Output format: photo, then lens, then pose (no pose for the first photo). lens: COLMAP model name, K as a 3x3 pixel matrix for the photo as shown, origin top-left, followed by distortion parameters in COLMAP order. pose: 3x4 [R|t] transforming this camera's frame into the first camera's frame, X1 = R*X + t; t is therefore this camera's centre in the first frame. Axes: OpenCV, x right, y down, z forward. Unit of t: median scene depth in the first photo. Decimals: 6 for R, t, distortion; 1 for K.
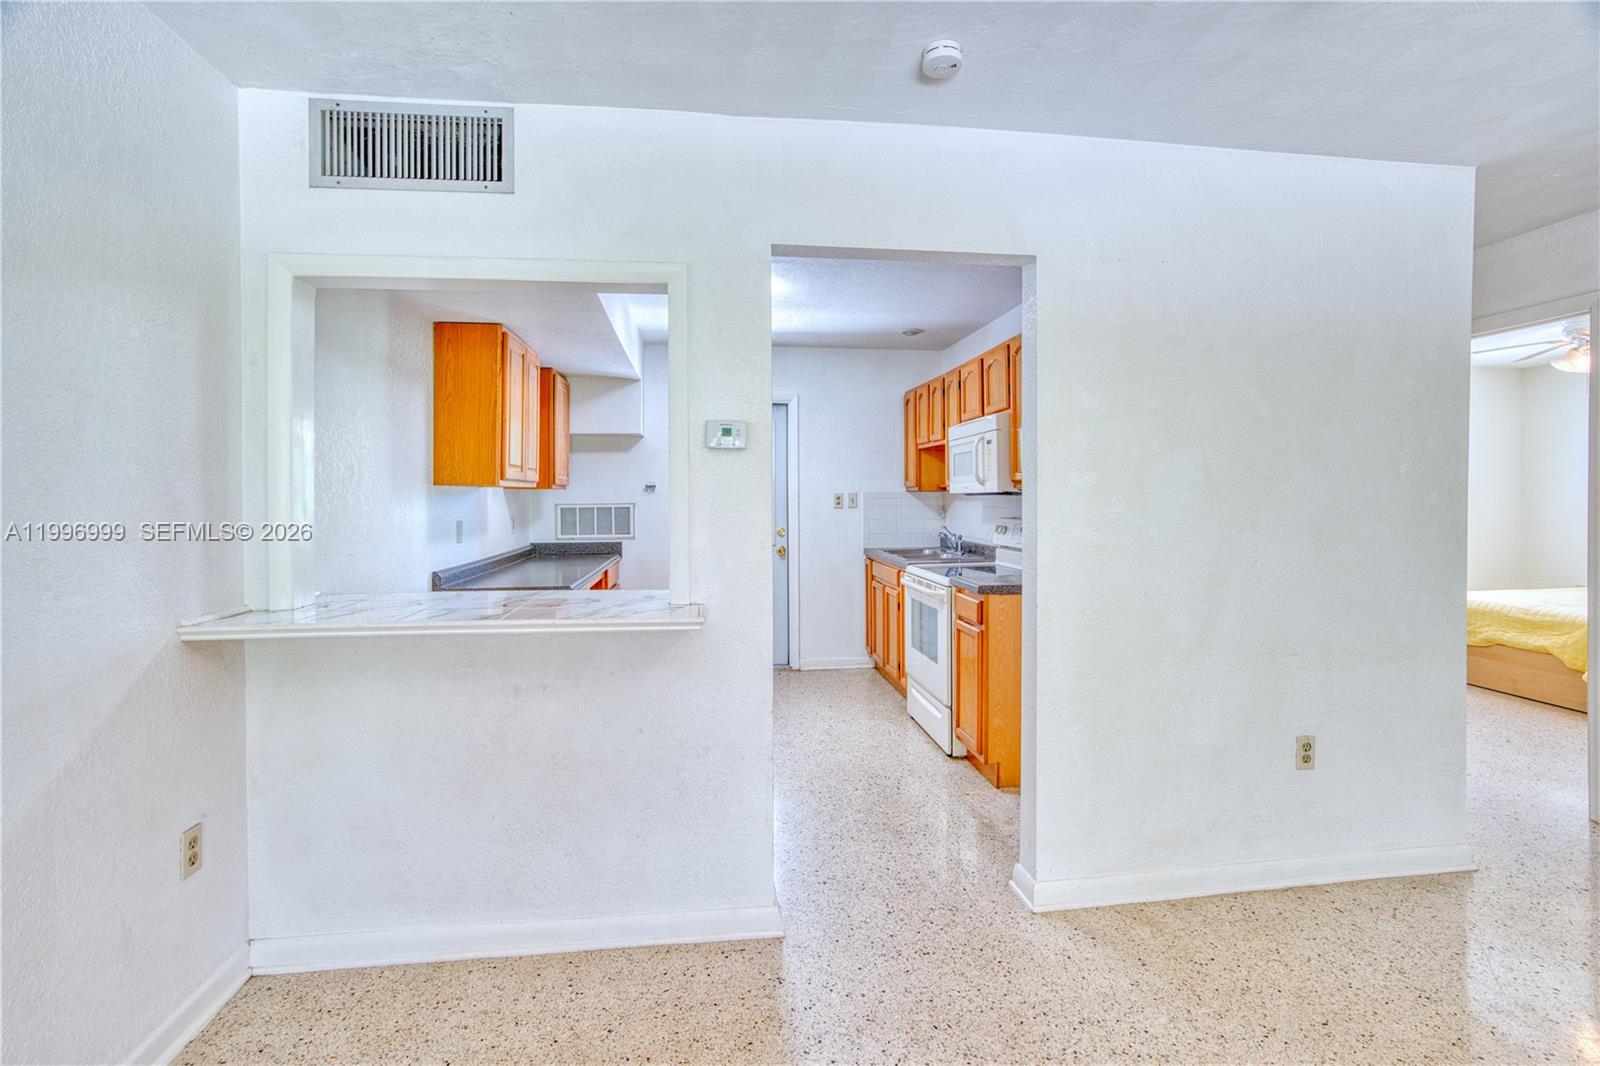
lens RADIAL K [[732.3, 0, 805.4], [0, 732.3, 498.4], [0, 0, 1]] dist [-0.059197, 0.029092]
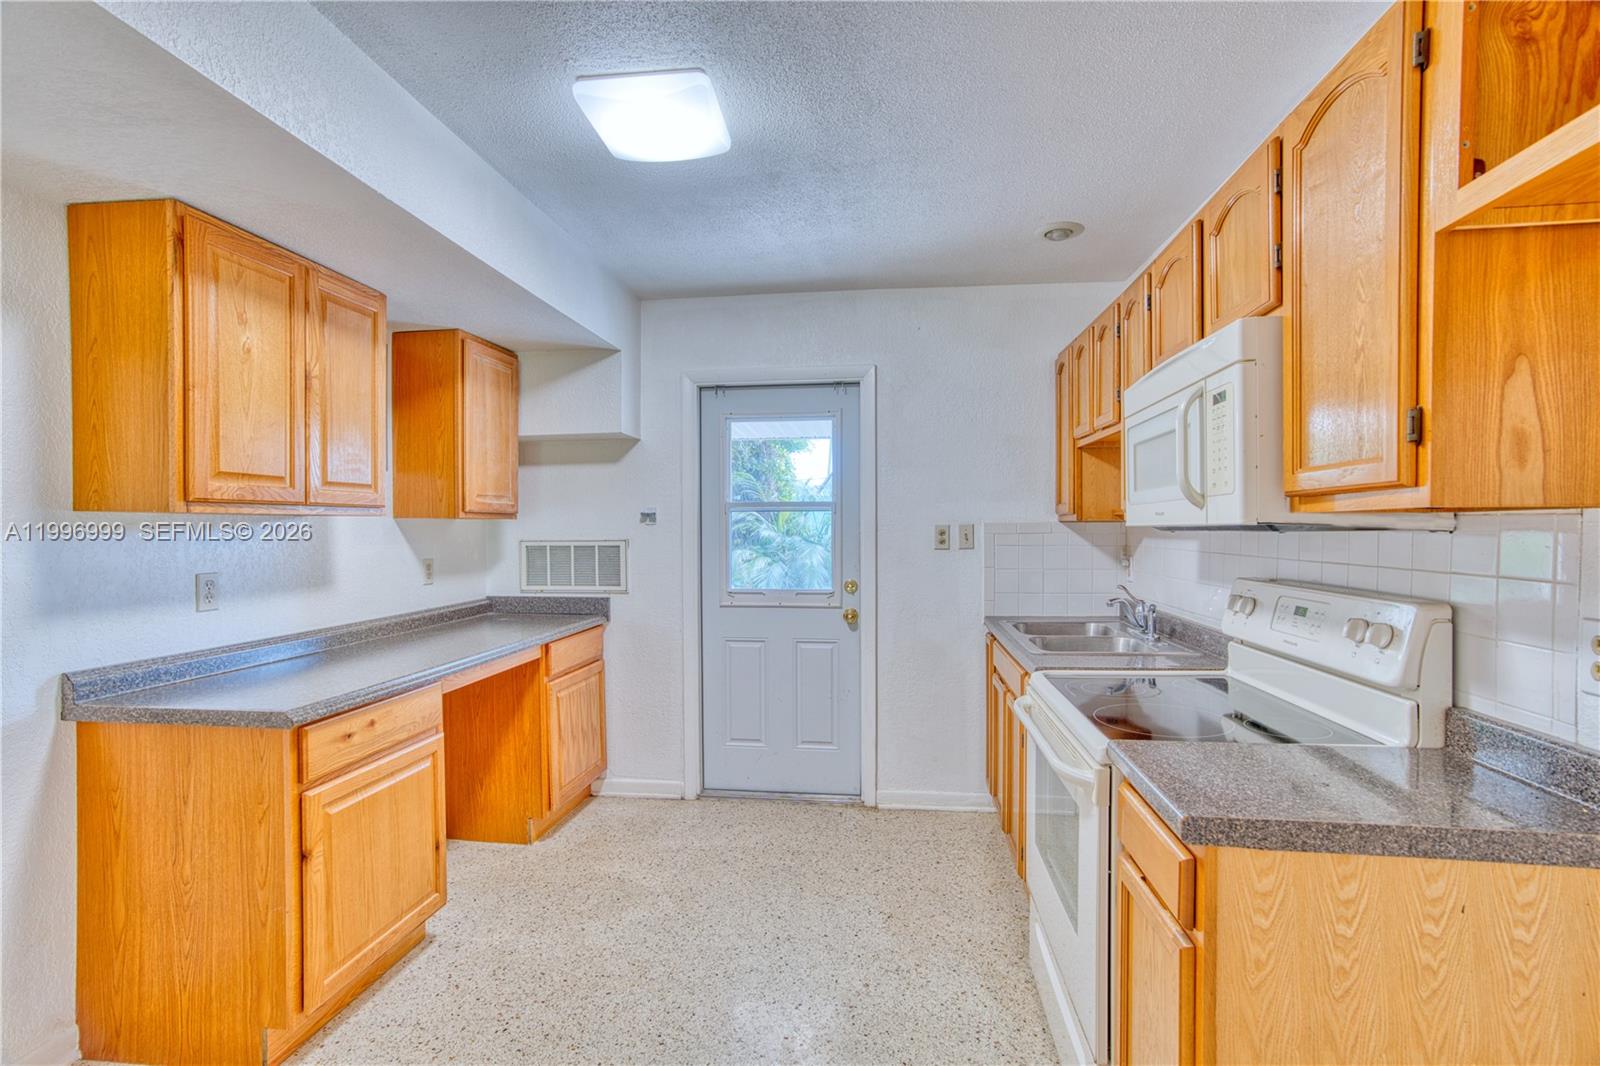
lens RADIAL K [[741.5, 0, 803.1], [0, 741.5, 534.4], [0, 0, 1]] dist [-0.057447, 0.030976]
pose [[0.967103, 0.003550, -0.254359, 0.138716], [-0.001492, 0.999965, 0.008284, -0.006104], [0.254379, -0.007632, 0.967074, 0.576150]]
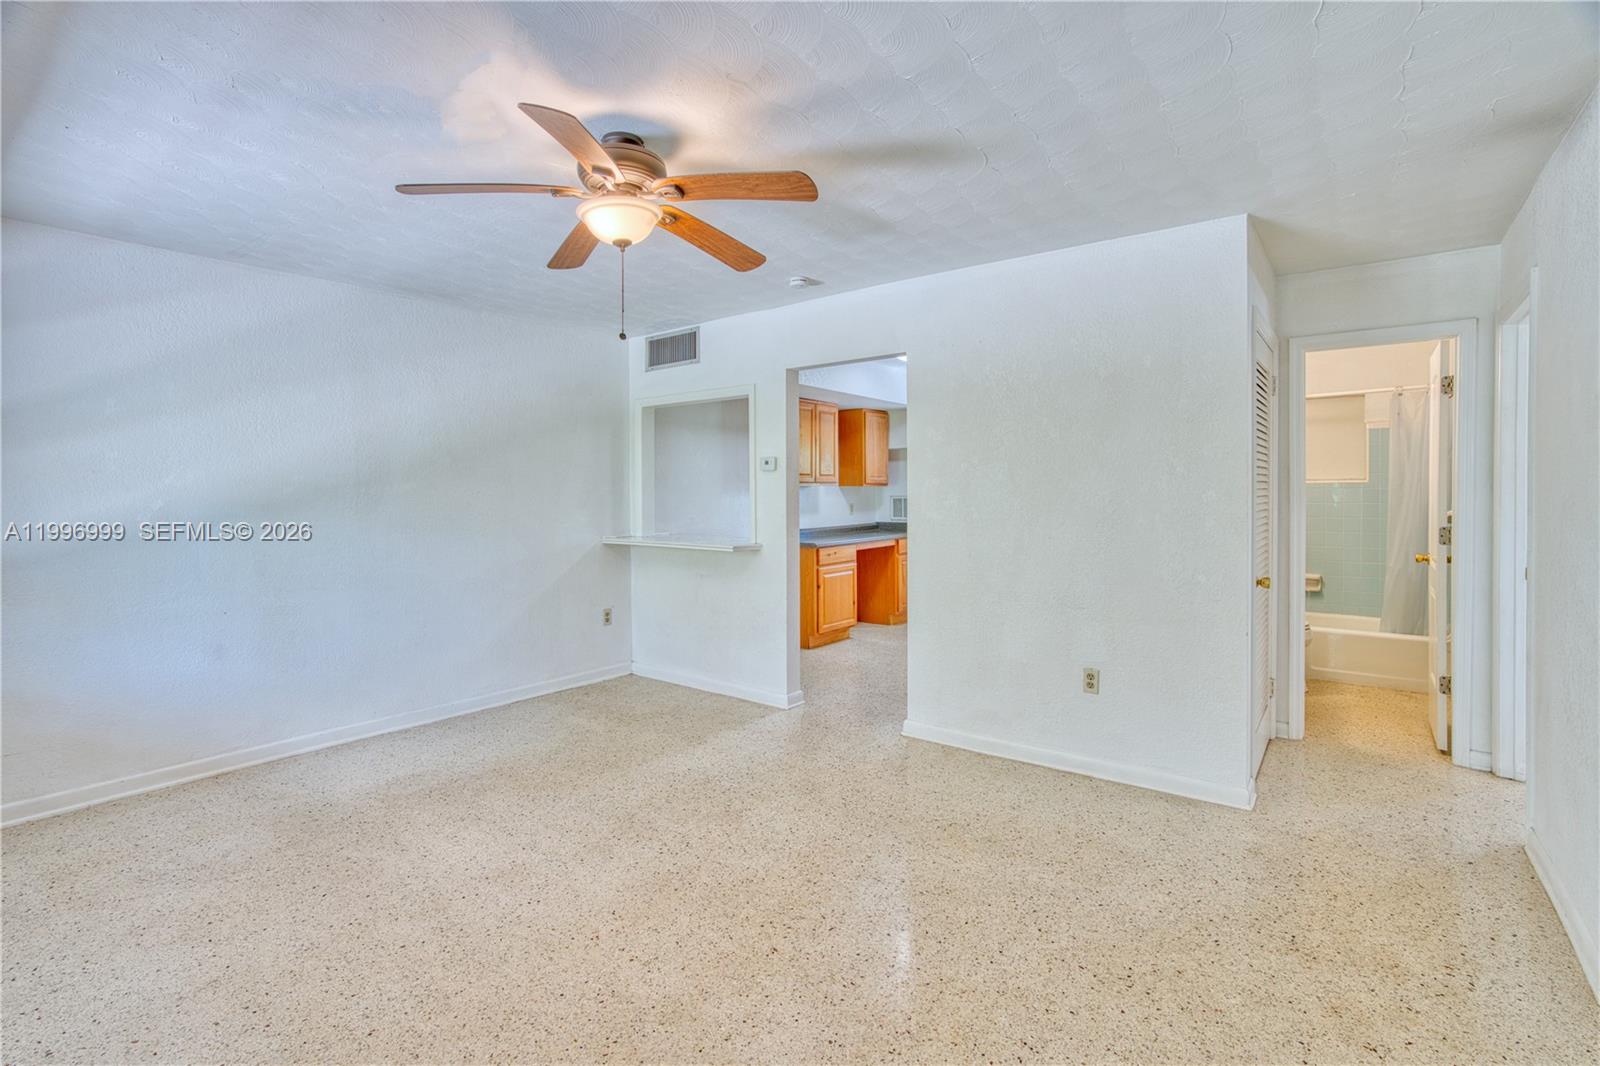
lens RADIAL K [[732.3, 0, 805.4], [0, 732.3, 498.4], [0, 0, 1]] dist [-0.059197, 0.029092]
pose [[0.704404, 0.006637, -0.709768, 0.857420], [0.002178, 0.999931, 0.011513, -0.007128], [0.709796, -0.009656, 0.704341, -0.239820]]
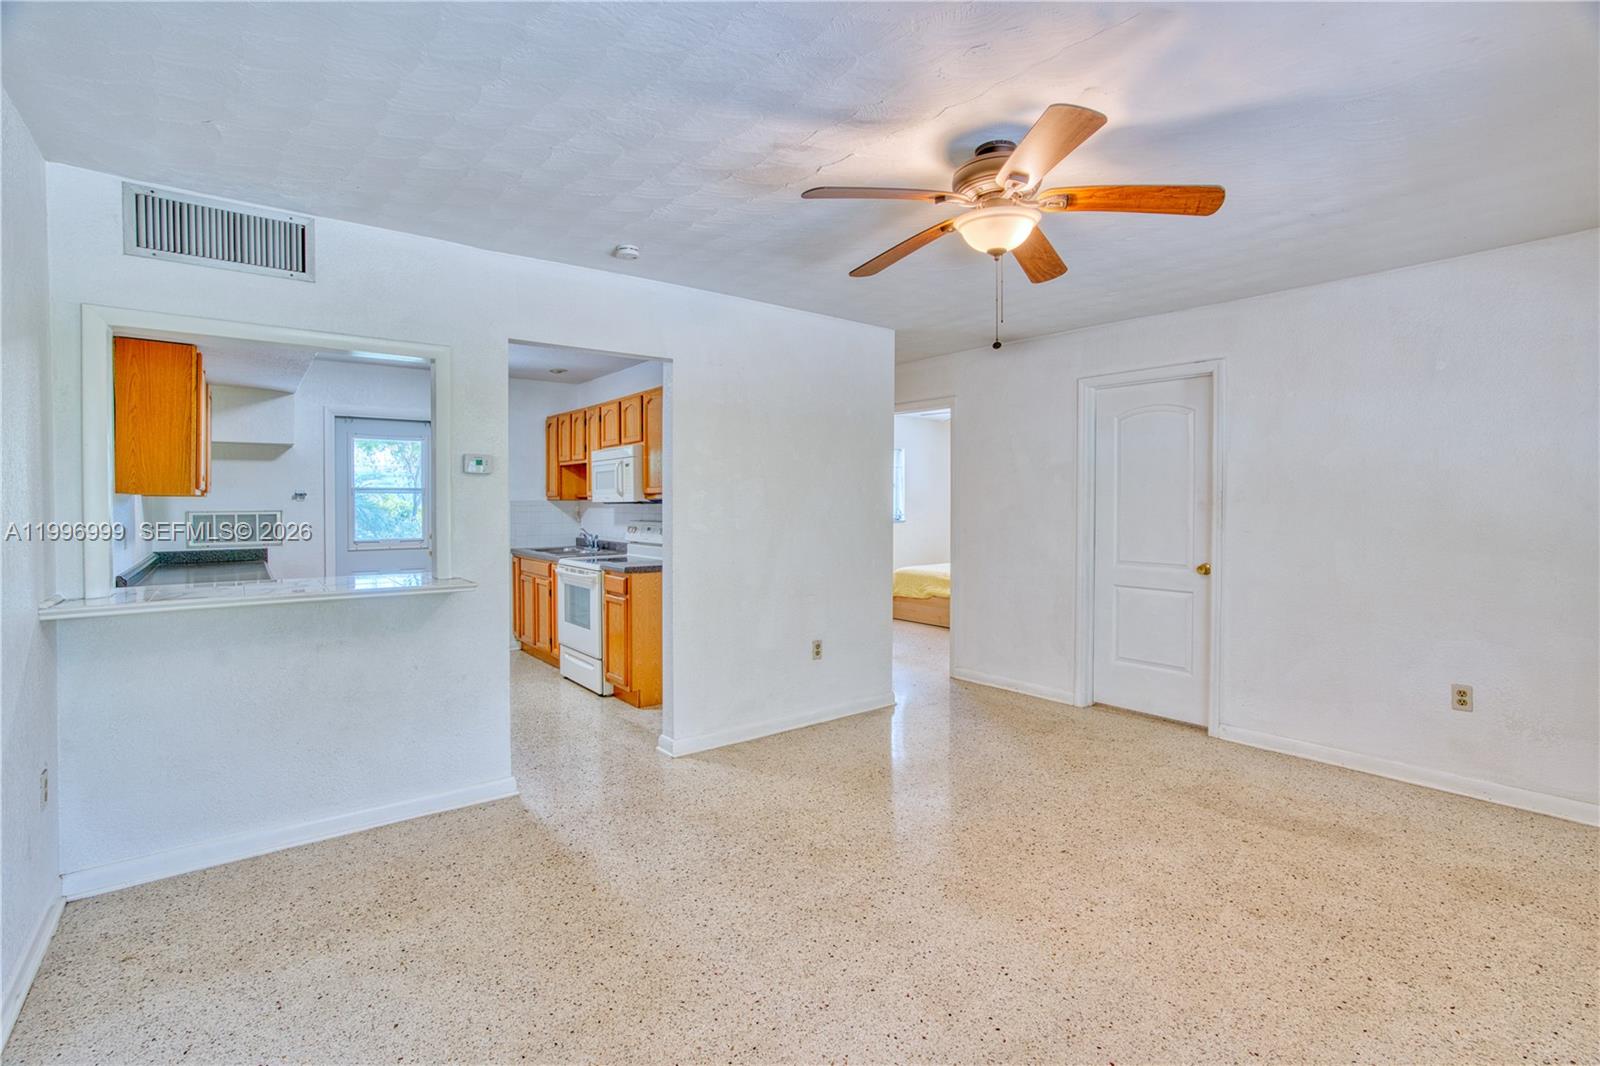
lens RADIAL K [[732.3, 0, 805.4], [0, 732.3, 498.4], [0, 0, 1]] dist [-0.059197, 0.029092]
pose [[0.857253, 0.005618, 0.514865, -0.174077], [-0.000810, 0.999954, -0.009562, -0.001852], [-0.514895, 0.007780, 0.857218, -0.363318]]
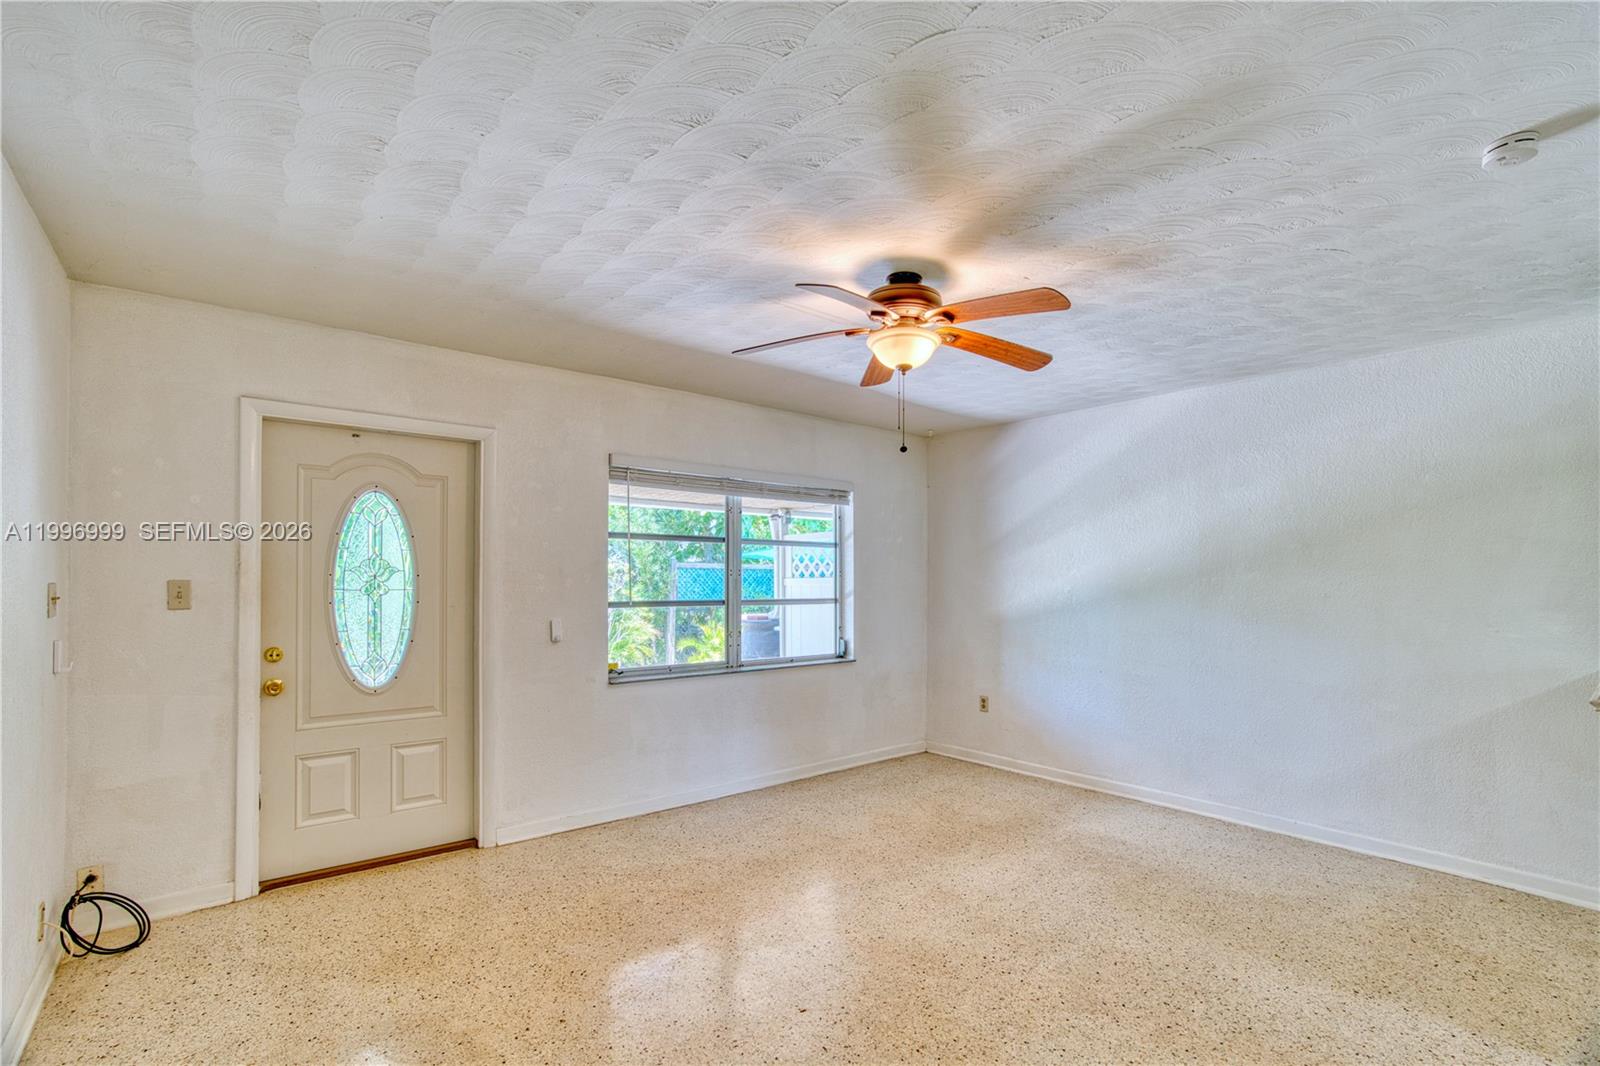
lens RADIAL K [[735.2, 0, 805.3], [0, 735.2, 563.8], [0, 0, 1]] dist [-0.058255, 0.028919]
pose [[-0.843340, -0.008896, -0.537307, 0.771175], [-0.001115, 0.999890, -0.014805, -0.014655], [0.537380, -0.011886, -0.843257, 0.661898]]
